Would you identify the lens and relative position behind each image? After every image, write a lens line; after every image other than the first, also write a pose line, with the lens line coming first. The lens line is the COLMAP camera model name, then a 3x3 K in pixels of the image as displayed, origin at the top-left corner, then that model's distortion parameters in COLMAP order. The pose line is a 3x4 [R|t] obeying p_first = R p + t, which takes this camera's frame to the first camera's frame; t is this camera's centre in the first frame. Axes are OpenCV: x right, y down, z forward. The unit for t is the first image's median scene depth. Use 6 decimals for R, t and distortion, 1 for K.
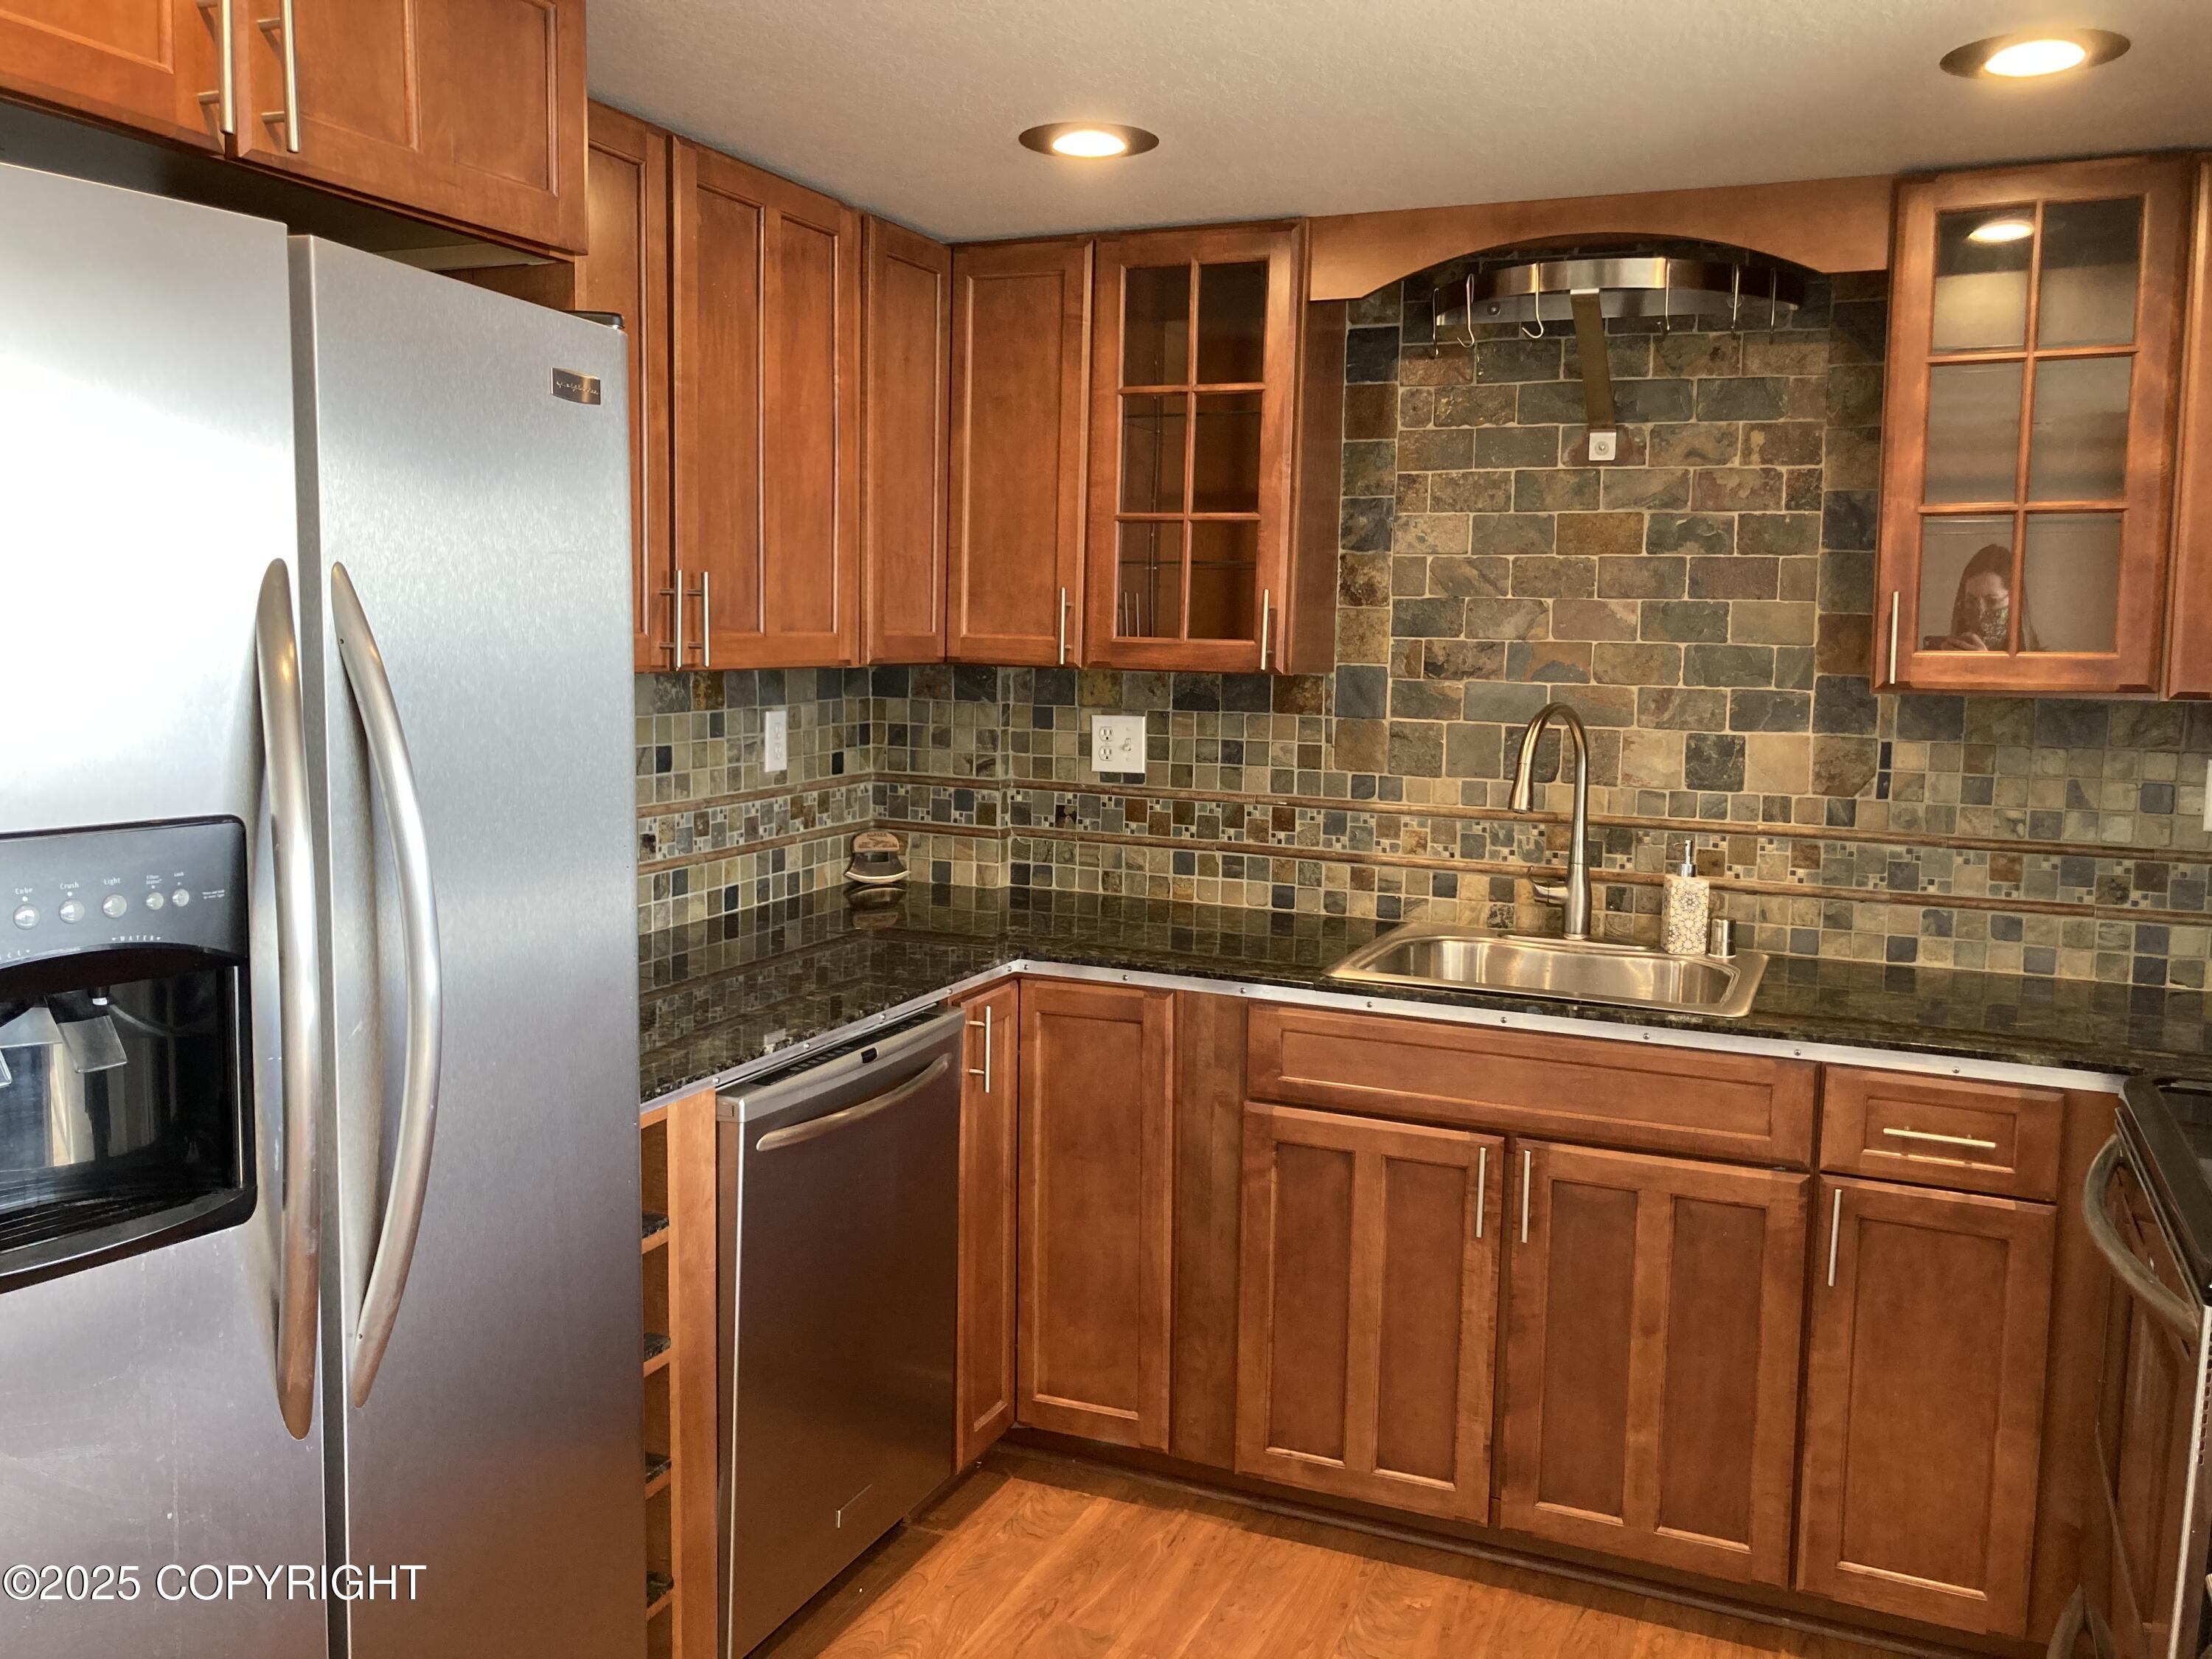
lens RADIAL K [[1821.2, 0, 1109.6], [0, 1821.2, 797.7], [0, 0, 1]] dist [0.059747, -0.070239]
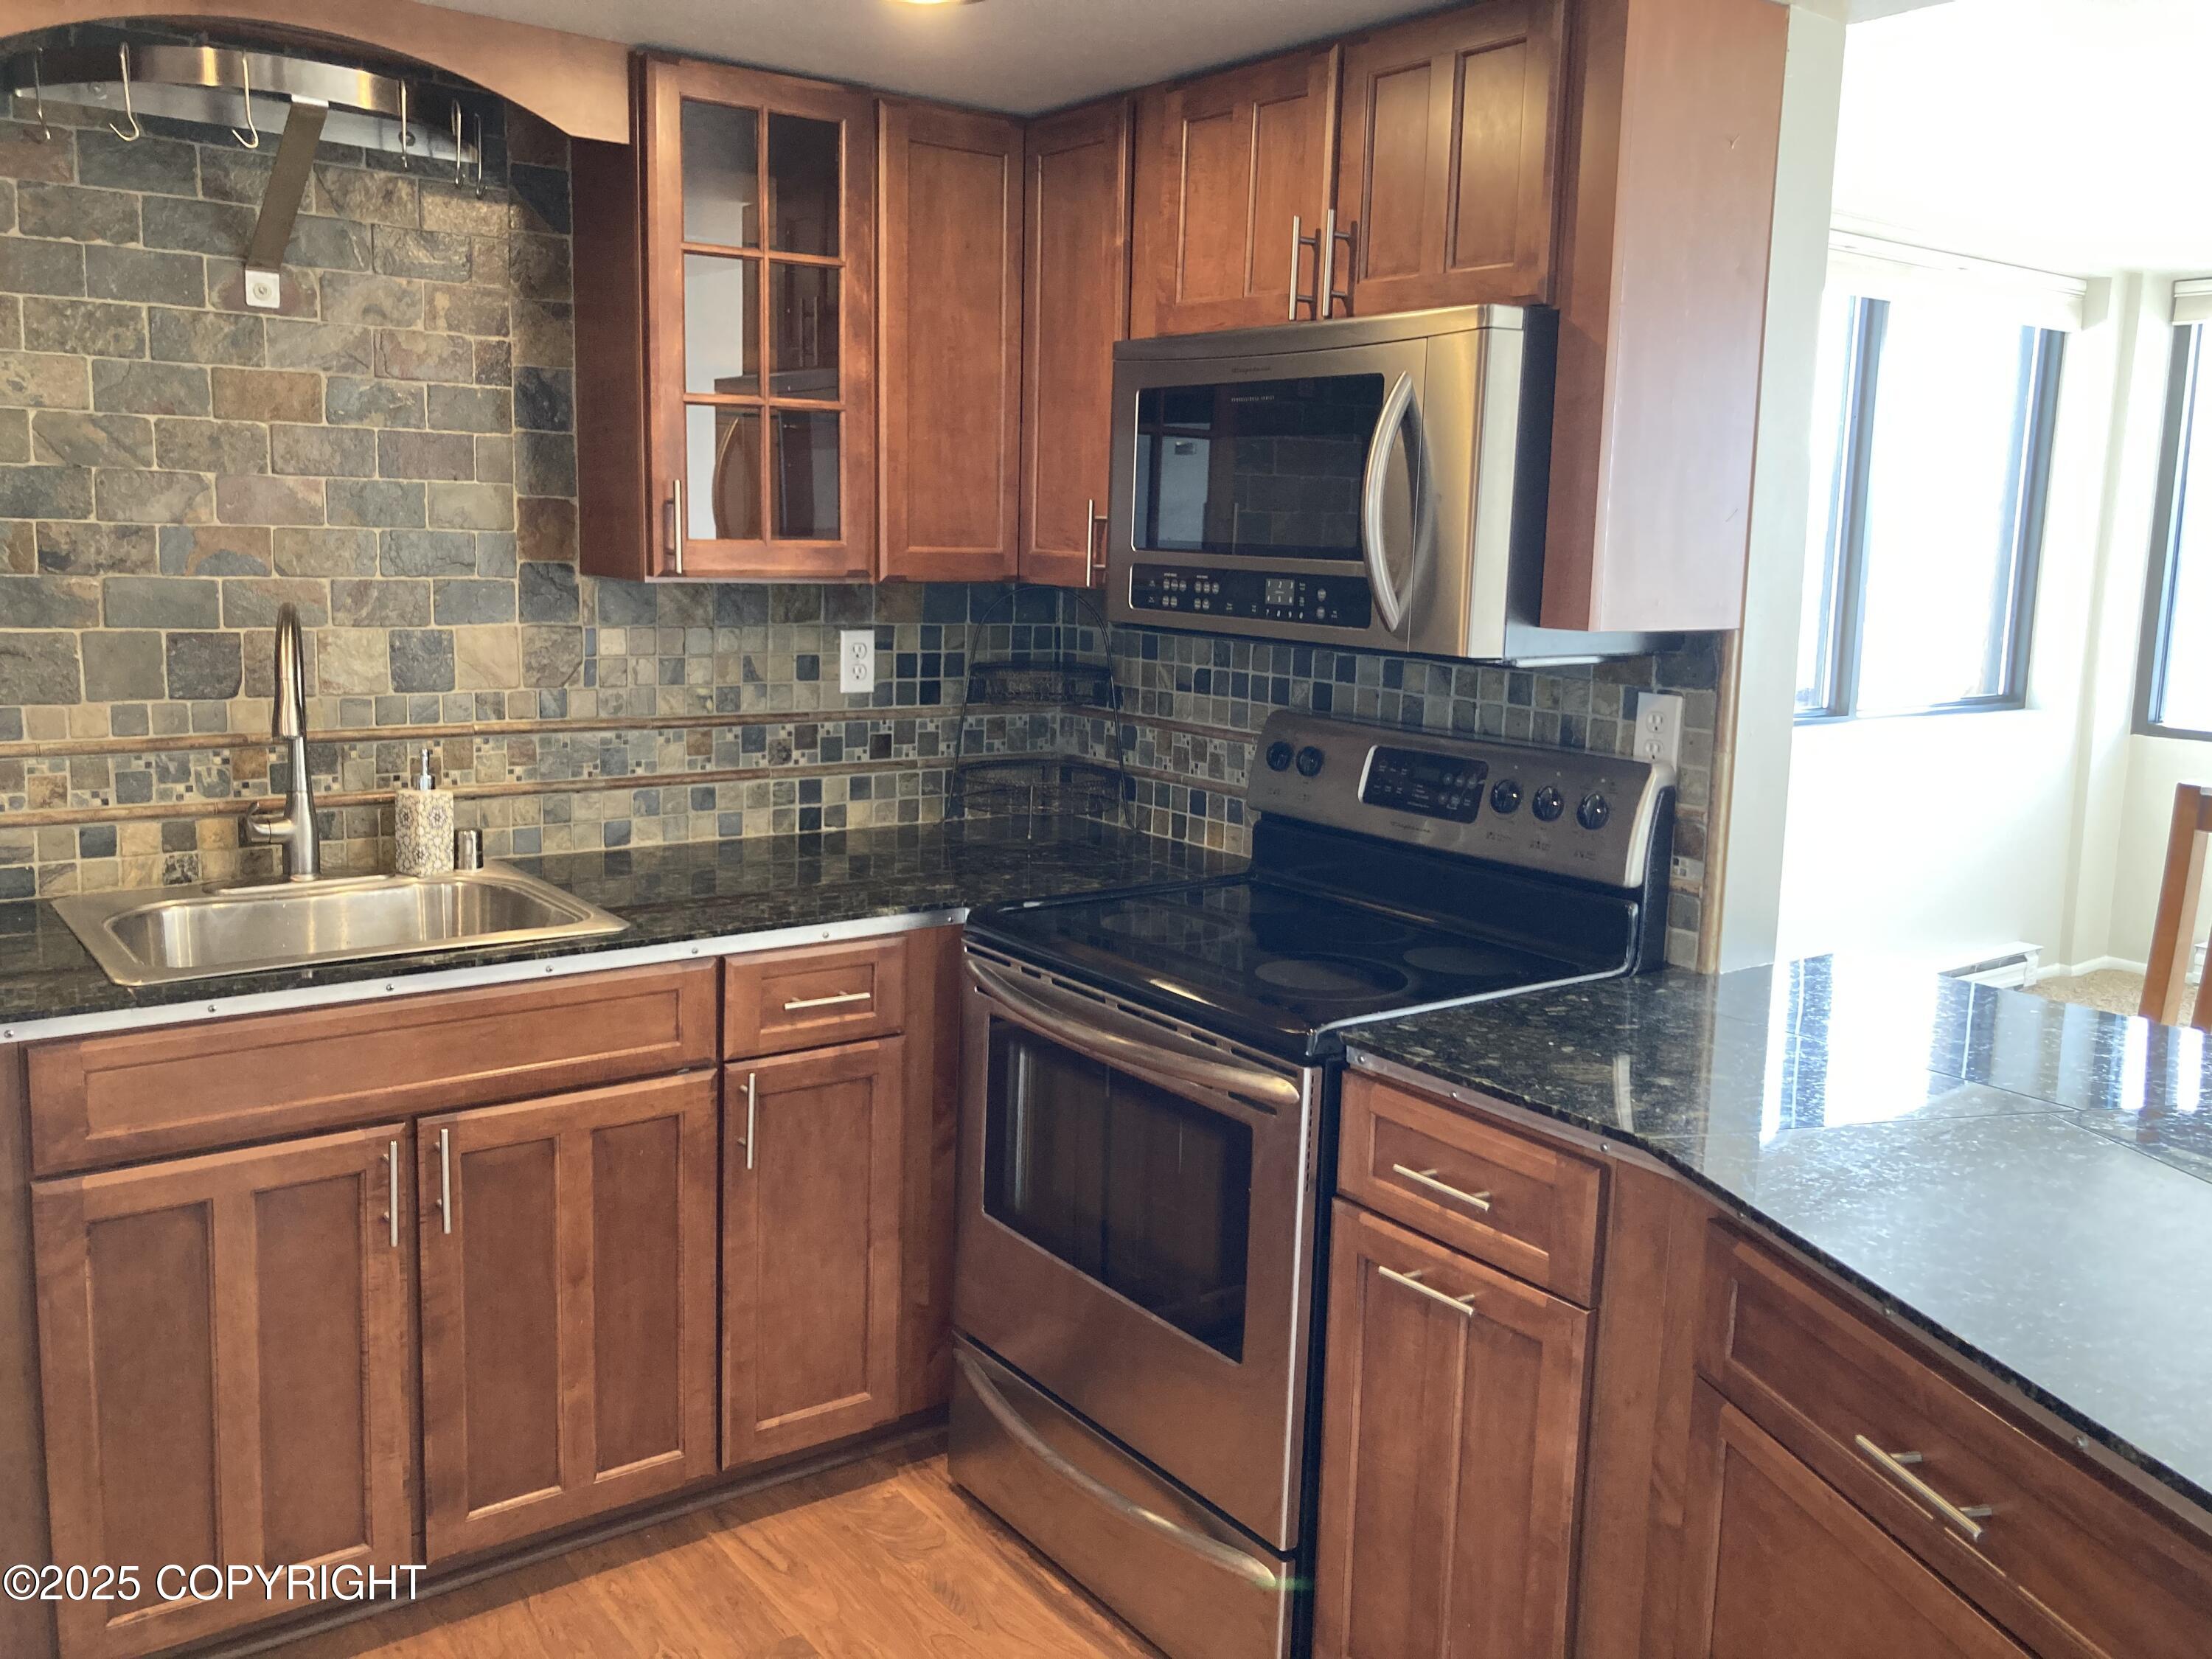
lens RADIAL K [[1835.3, 0, 1123.5], [0, 1835.3, 786.1], [0, 0, 1]] dist [-0.007612, 0.084002]
pose [[0.509985, -0.127775, 0.850640, -0.279182], [0.066712, 0.991802, 0.108983, -0.034496], [-0.857592, 0.001169, 0.514329, 0.242718]]
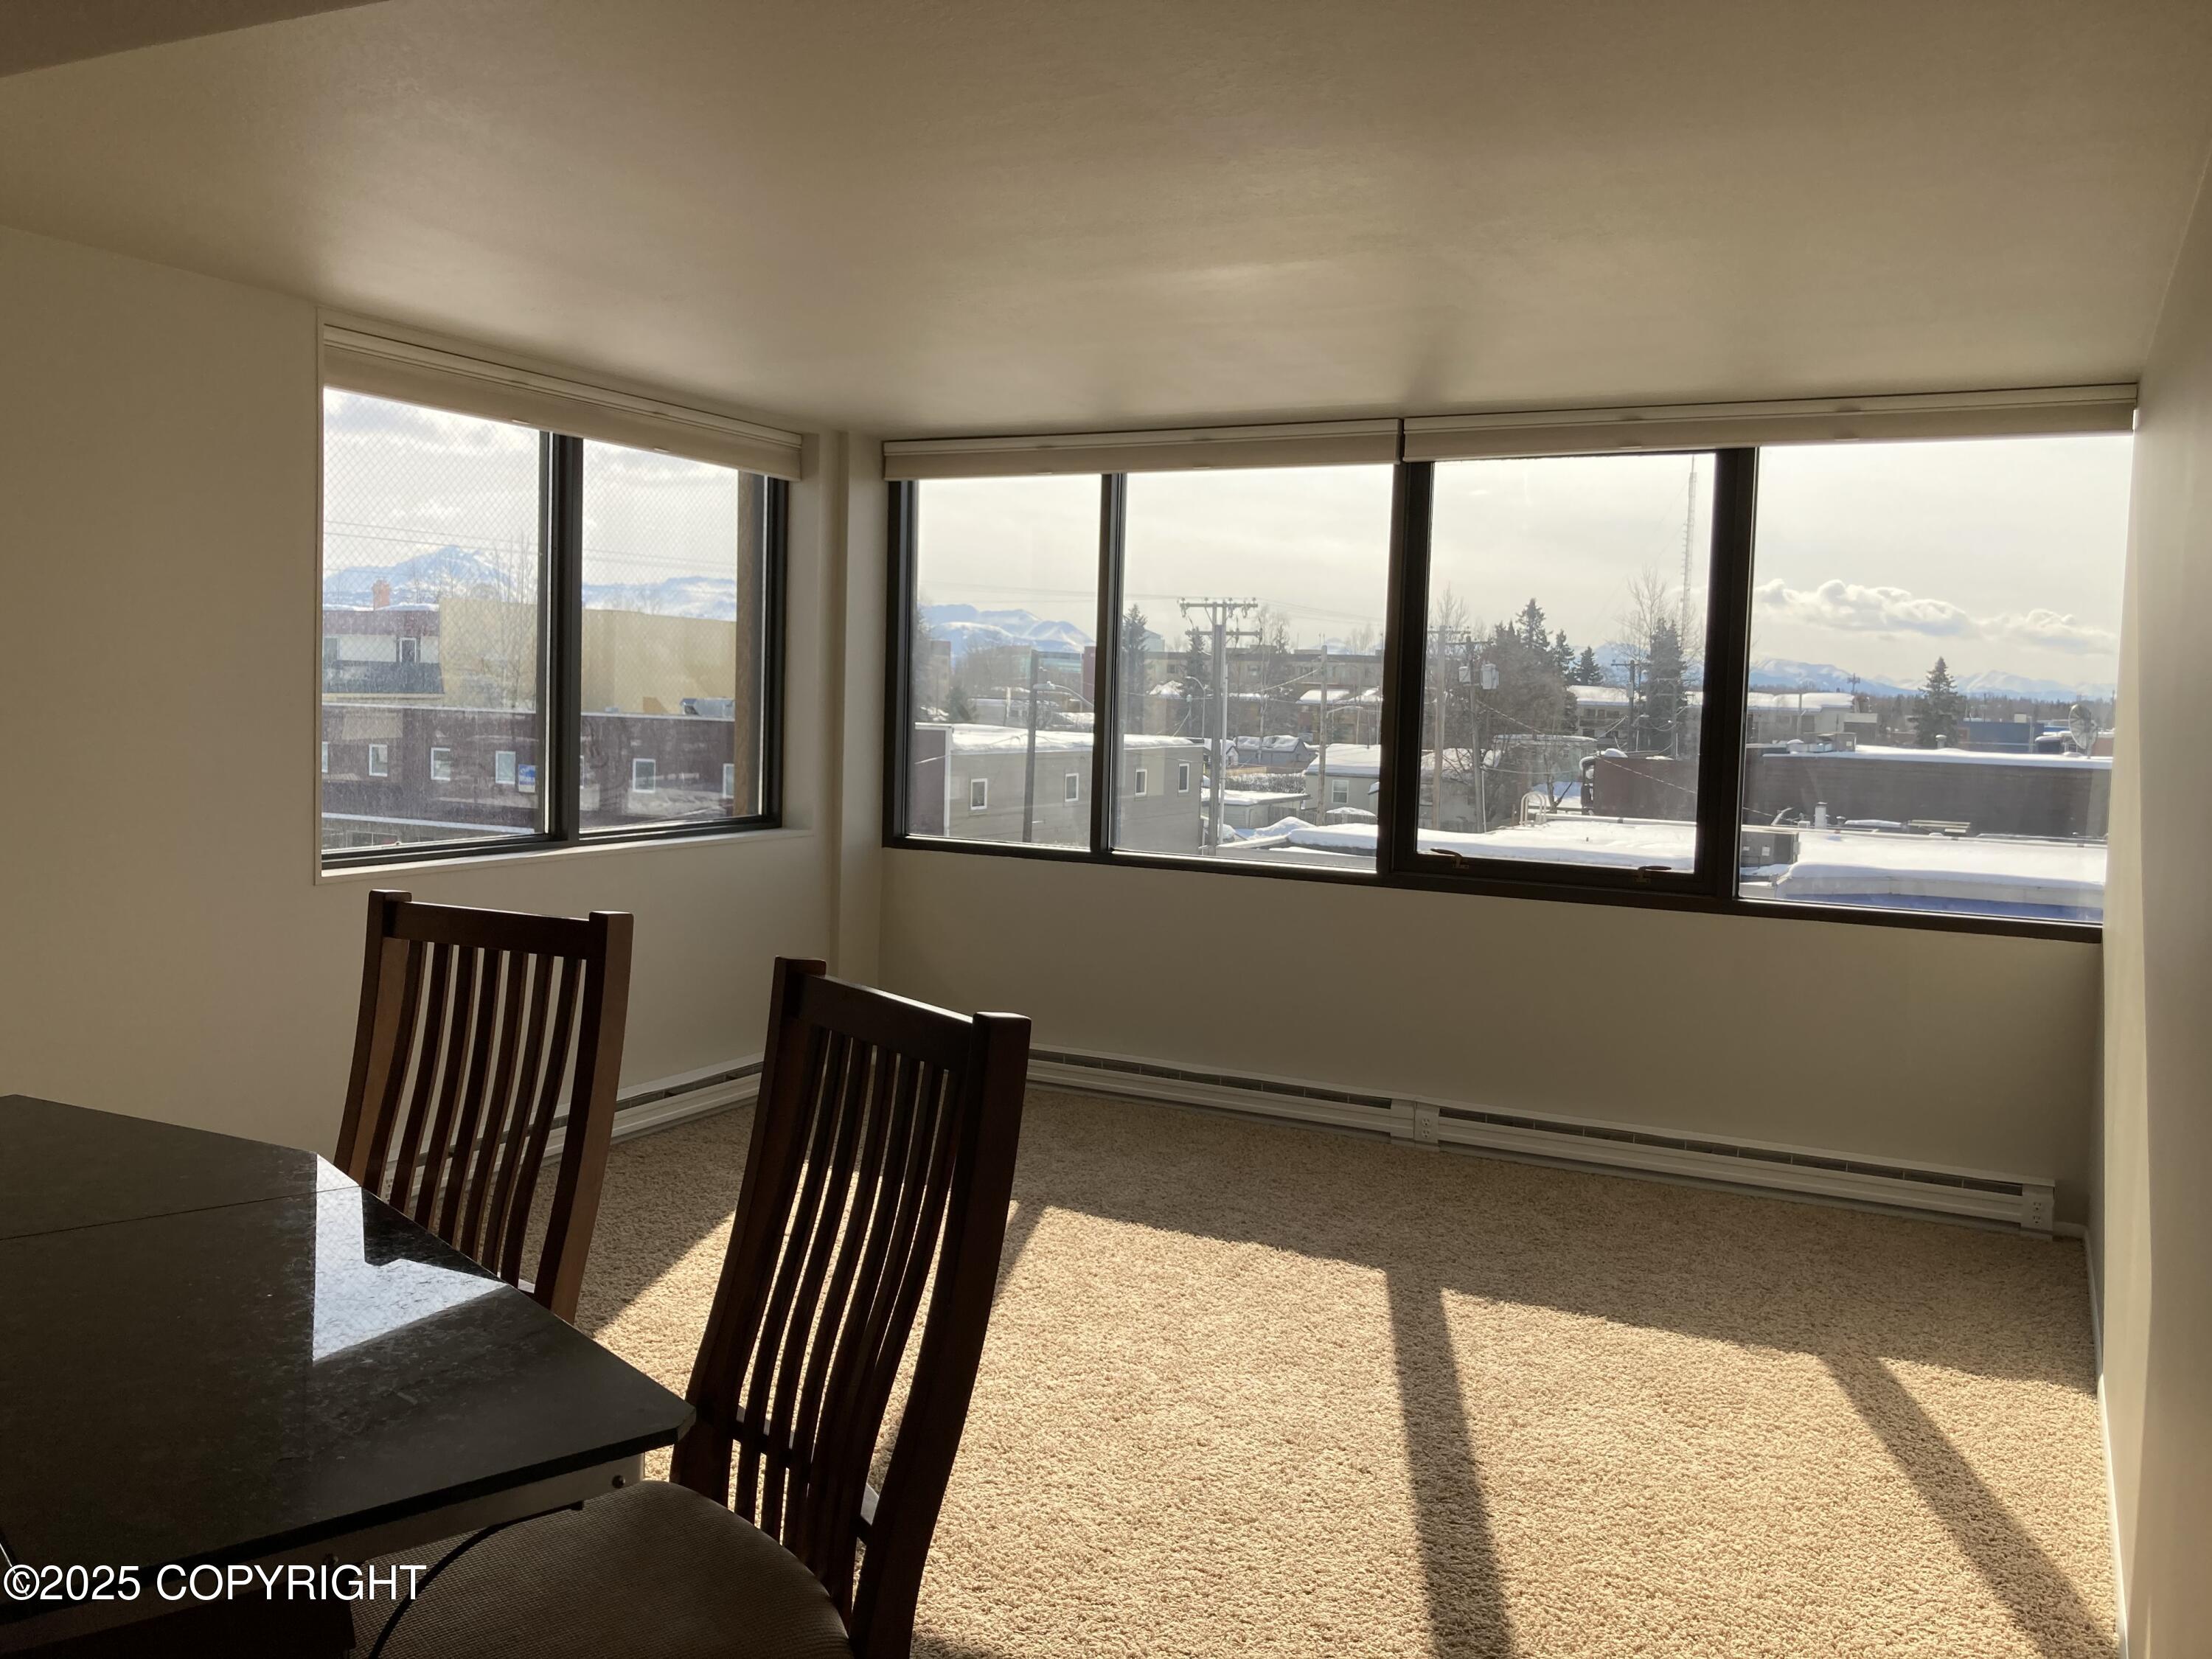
lens RADIAL K [[1821.2, 0, 1109.6], [0, 1821.2, 797.7], [0, 0, 1]] dist [0.059747, -0.070239]
pose [[0.074306, -0.078317, 0.994155, -0.131767], [0.068195, 0.994977, 0.073285, 0.003053], [-0.994901, 0.062351, 0.079273, -0.128752]]
